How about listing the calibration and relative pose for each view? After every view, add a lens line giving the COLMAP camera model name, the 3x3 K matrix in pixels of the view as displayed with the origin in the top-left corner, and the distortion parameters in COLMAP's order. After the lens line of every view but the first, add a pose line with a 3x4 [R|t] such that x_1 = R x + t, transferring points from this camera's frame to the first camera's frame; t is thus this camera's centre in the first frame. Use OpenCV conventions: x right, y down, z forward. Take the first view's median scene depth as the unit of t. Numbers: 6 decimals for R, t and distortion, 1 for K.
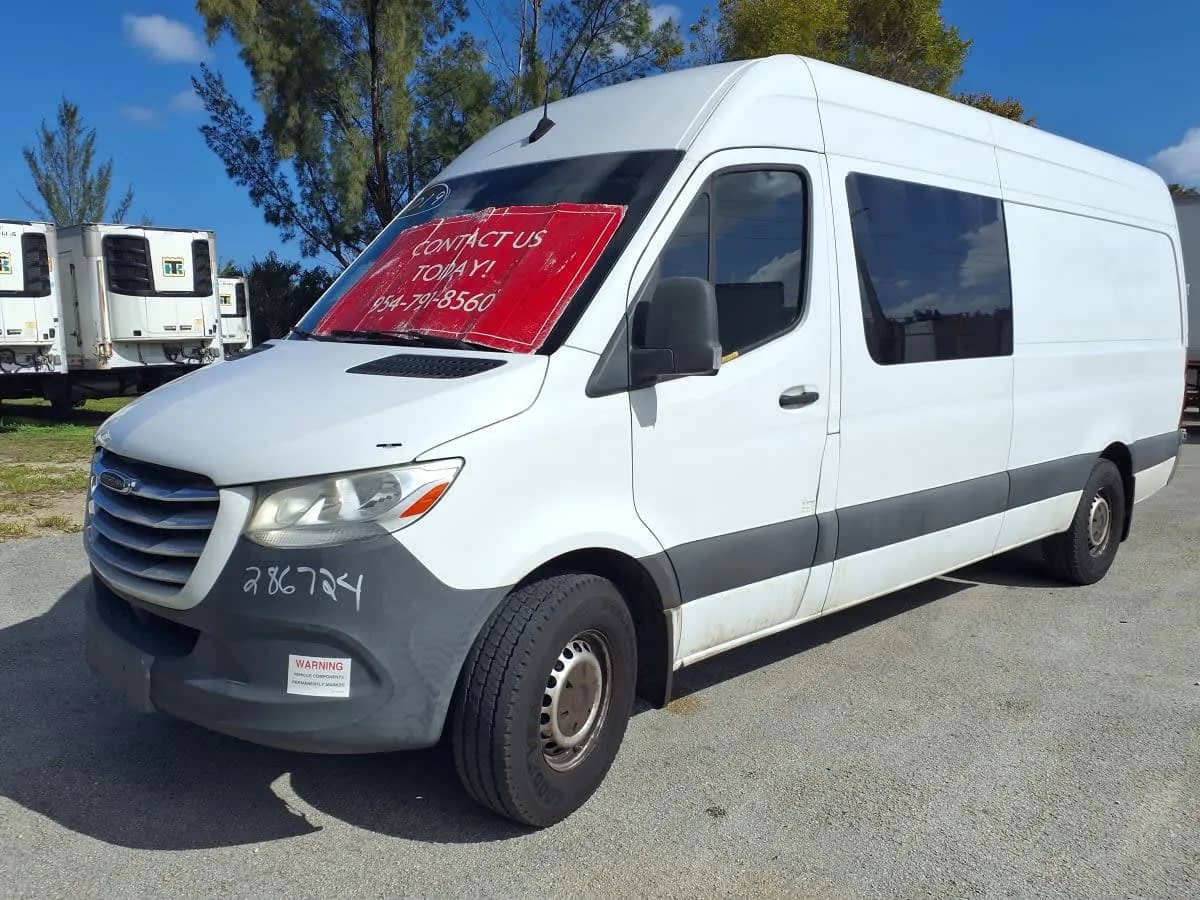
lens RADIAL K [[946.3, 0, 600.0], [0, 946.3, 450.0], [0, 0, 1]] dist [0.146899, 0.000070]
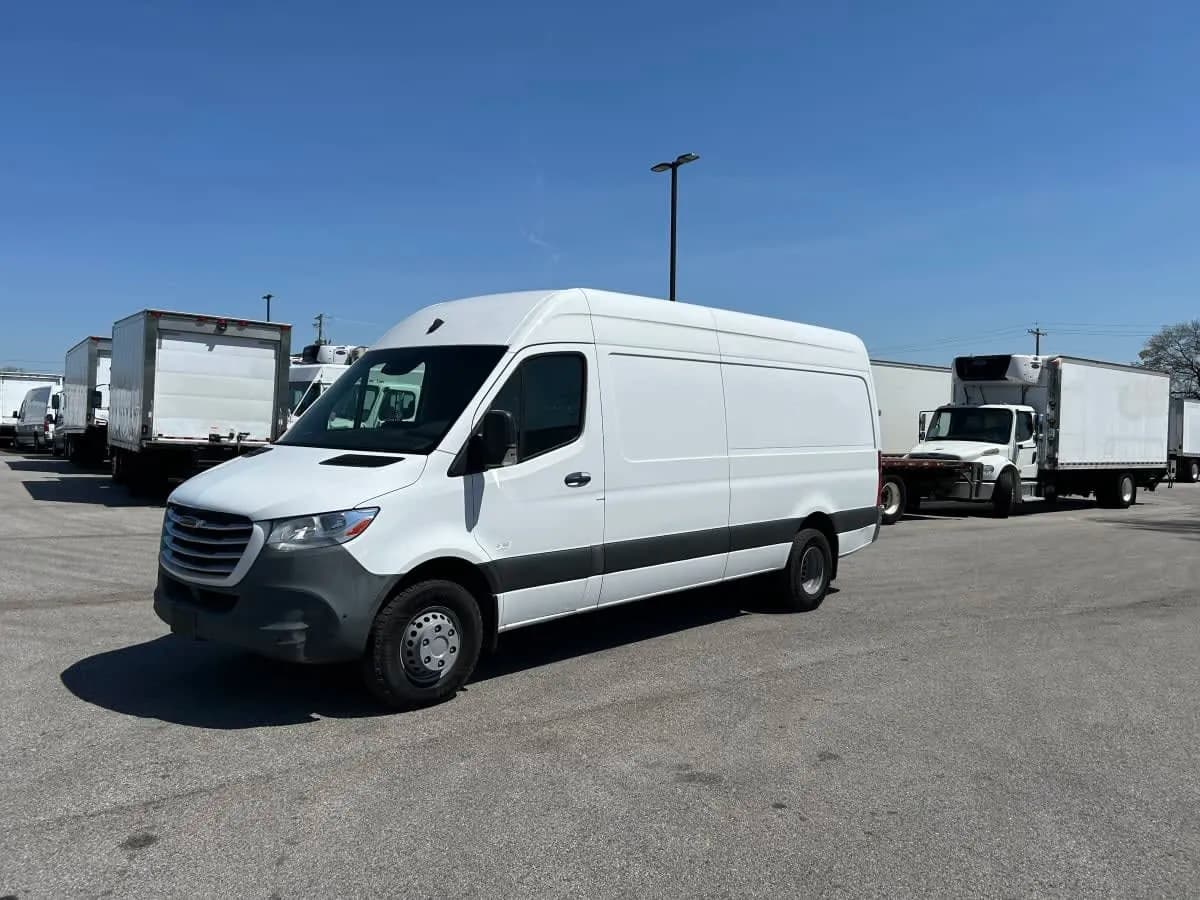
lens RADIAL K [[816.3, 0, 601.6], [0, 816.3, 431.5], [0, 0, 1]] dist [0.087126, -0.000068]
pose [[0.993803, 0.008477, 0.110832, 0.104938], [0.004952, 0.992721, -0.120336, 0.051439], [-0.111045, 0.120139, 0.986527, -0.643734]]
